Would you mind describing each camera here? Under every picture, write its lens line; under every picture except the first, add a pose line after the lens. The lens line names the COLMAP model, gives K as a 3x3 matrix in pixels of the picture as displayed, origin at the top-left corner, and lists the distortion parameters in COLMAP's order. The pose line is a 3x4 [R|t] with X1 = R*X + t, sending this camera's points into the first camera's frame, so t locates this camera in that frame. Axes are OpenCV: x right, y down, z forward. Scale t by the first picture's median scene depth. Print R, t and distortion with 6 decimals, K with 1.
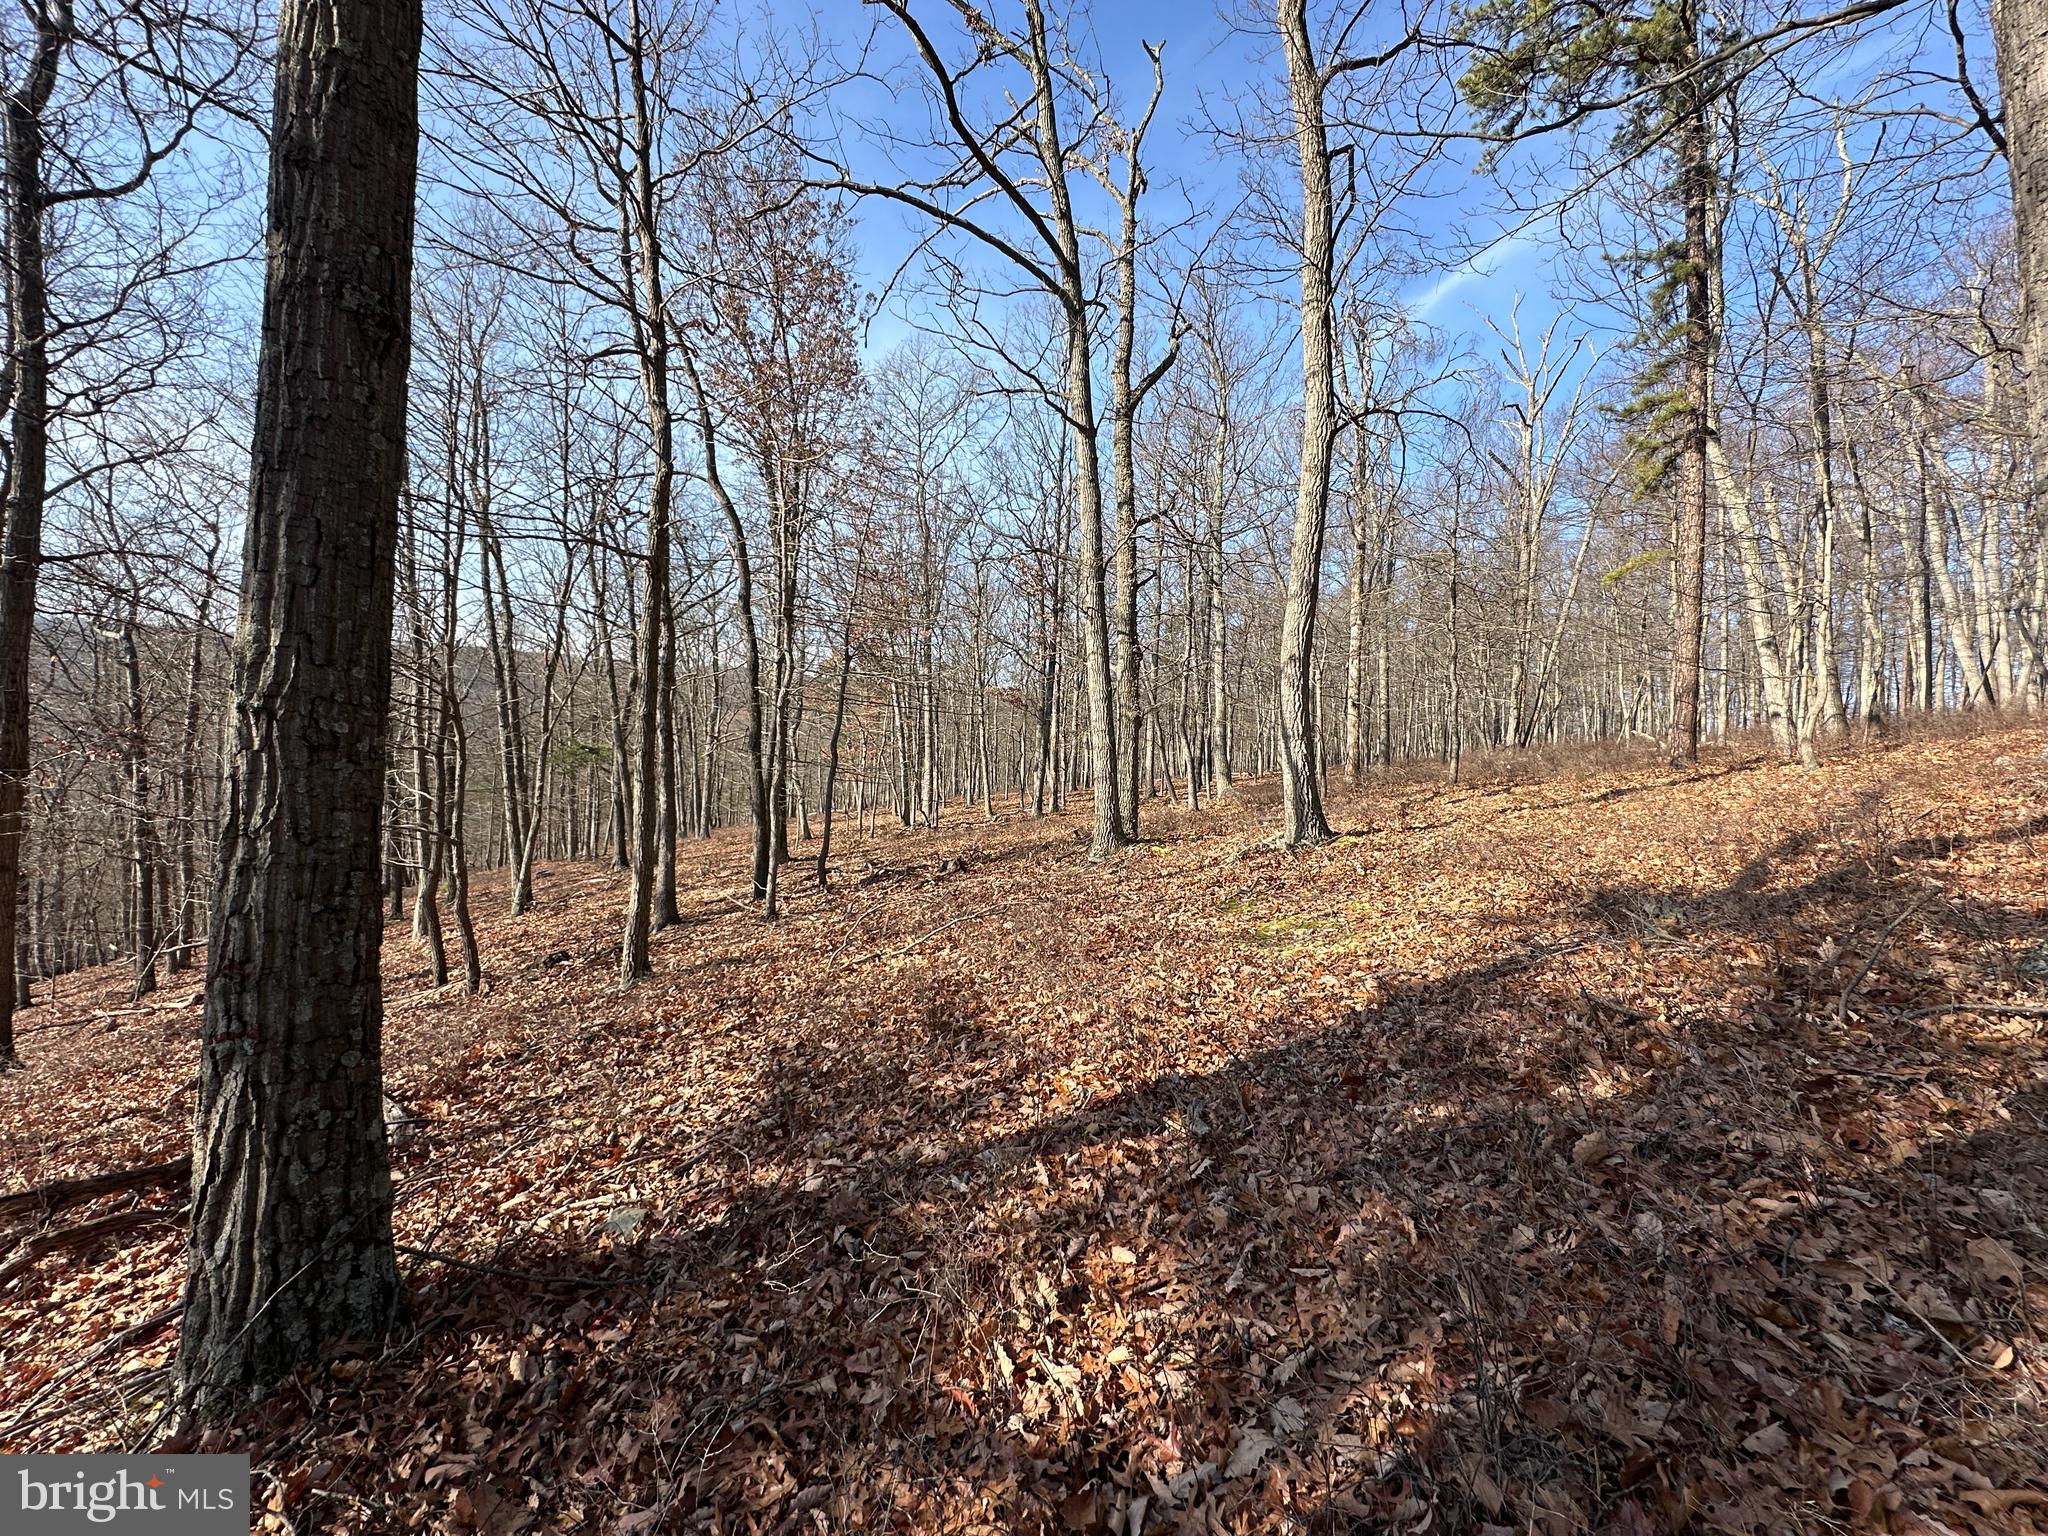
lens RADIAL K [[813.5, 0, 1023.8], [0, 813.5, 759.2], [0, 0, 1]] dist [-0.001151, -0.000184]
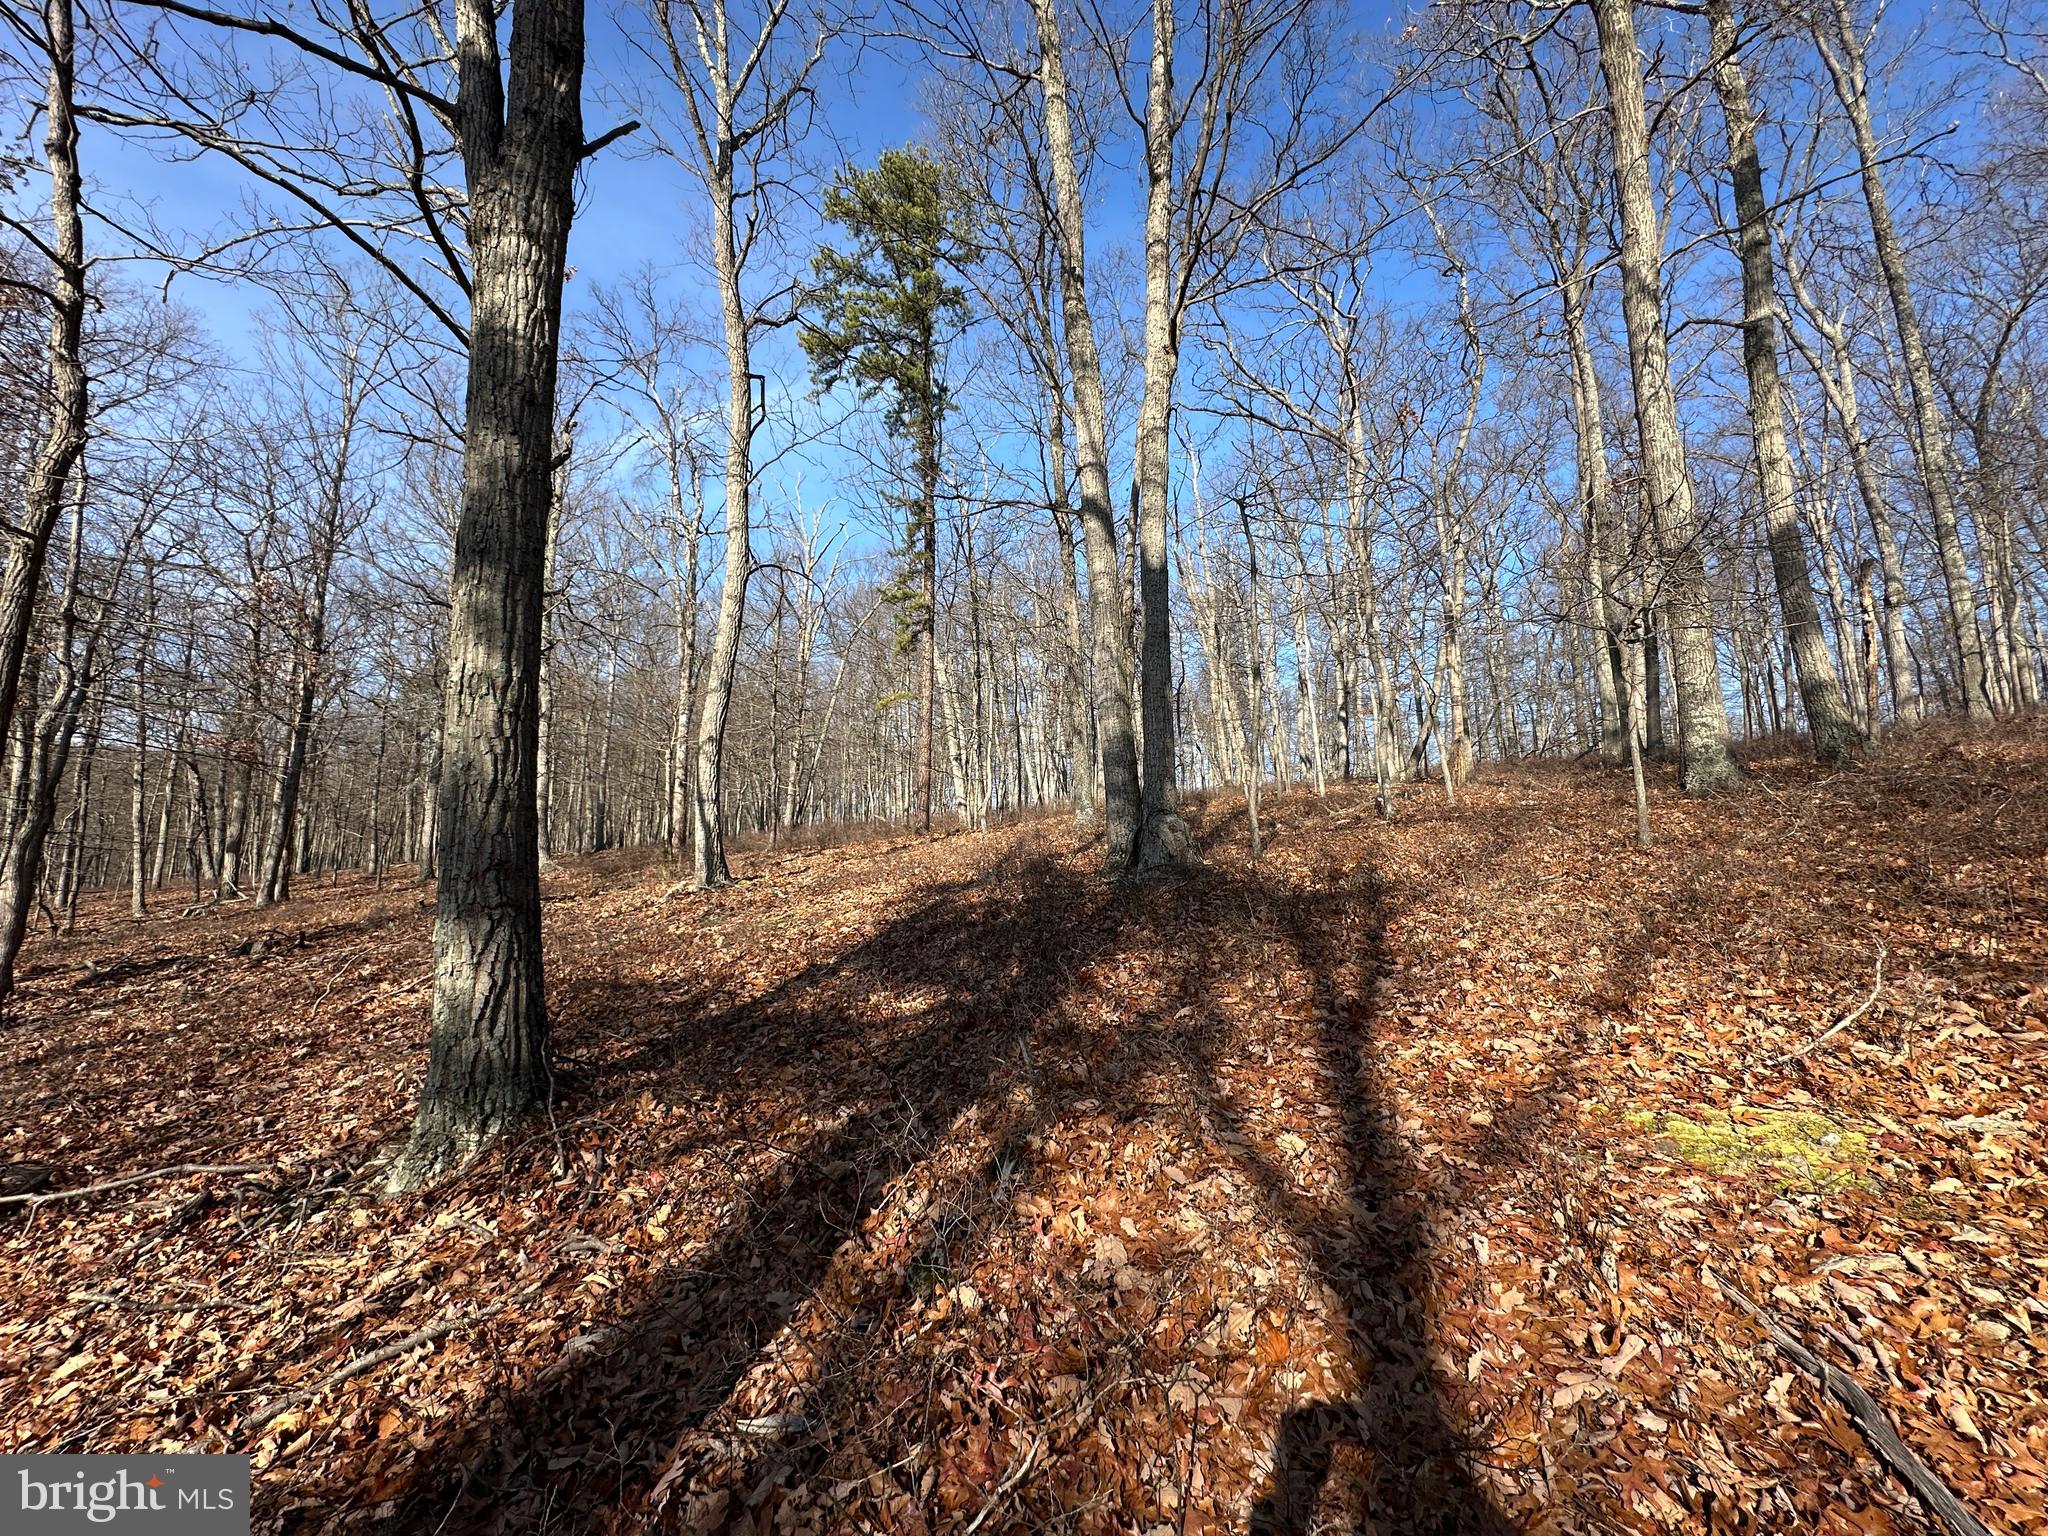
lens RADIAL K [[813.5, 0, 1023.8], [0, 813.5, 759.2], [0, 0, 1]] dist [-0.001151, -0.000184]
pose [[0.646999, 0.076948, 0.758599, -0.304331], [0.006523, 0.994300, -0.106420, 0.044095], [-0.762463, 0.073802, 0.642809, -0.177898]]
